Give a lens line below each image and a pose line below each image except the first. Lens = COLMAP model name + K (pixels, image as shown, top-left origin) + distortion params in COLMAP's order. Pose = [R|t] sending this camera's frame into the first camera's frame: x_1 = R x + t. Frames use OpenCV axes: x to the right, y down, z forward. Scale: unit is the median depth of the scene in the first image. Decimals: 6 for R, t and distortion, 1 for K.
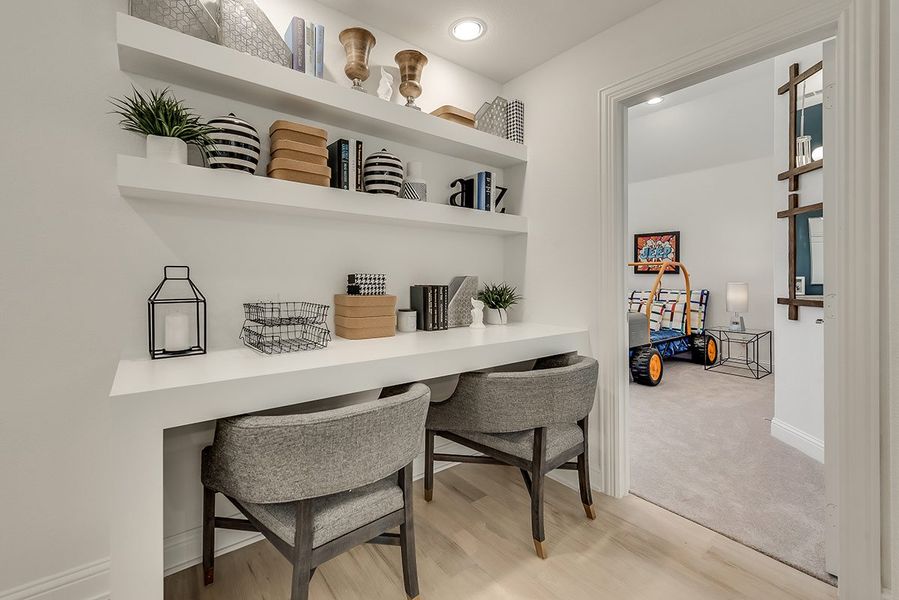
lens RADIAL K [[379.1, 0, 420.8], [0, 379.1, 267.2], [0, 0, 1]] dist [0.000989, 0.000184]
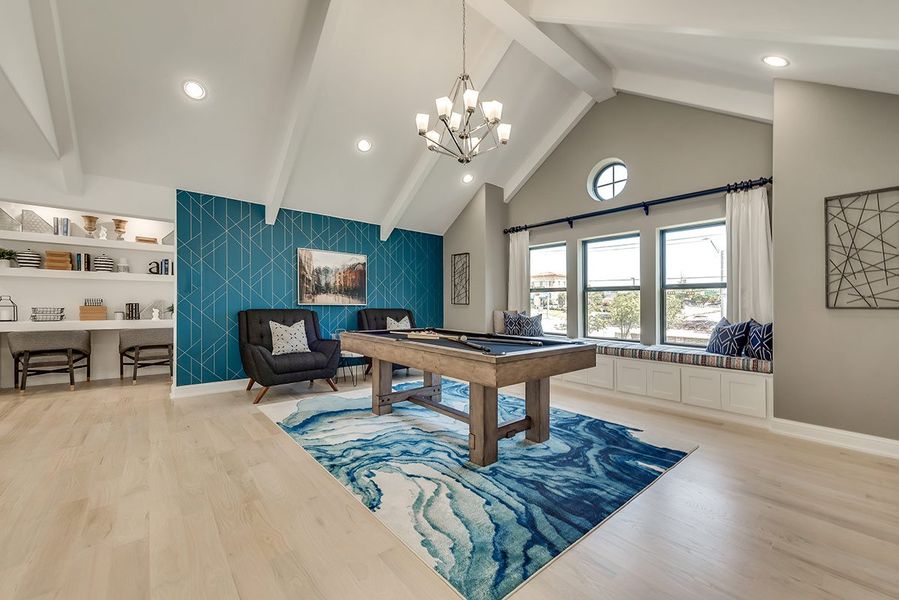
lens RADIAL K [[351.8, 0, 449.5], [0, 351.8, 302.7], [0, 0, 1]] dist [0.002943, 0.000003]
pose [[0.997811, -0.003718, 0.066028, 2.490653], [0.003214, 0.999965, 0.007730, 0.033944], [-0.066055, -0.007501, 0.997788, -1.945074]]
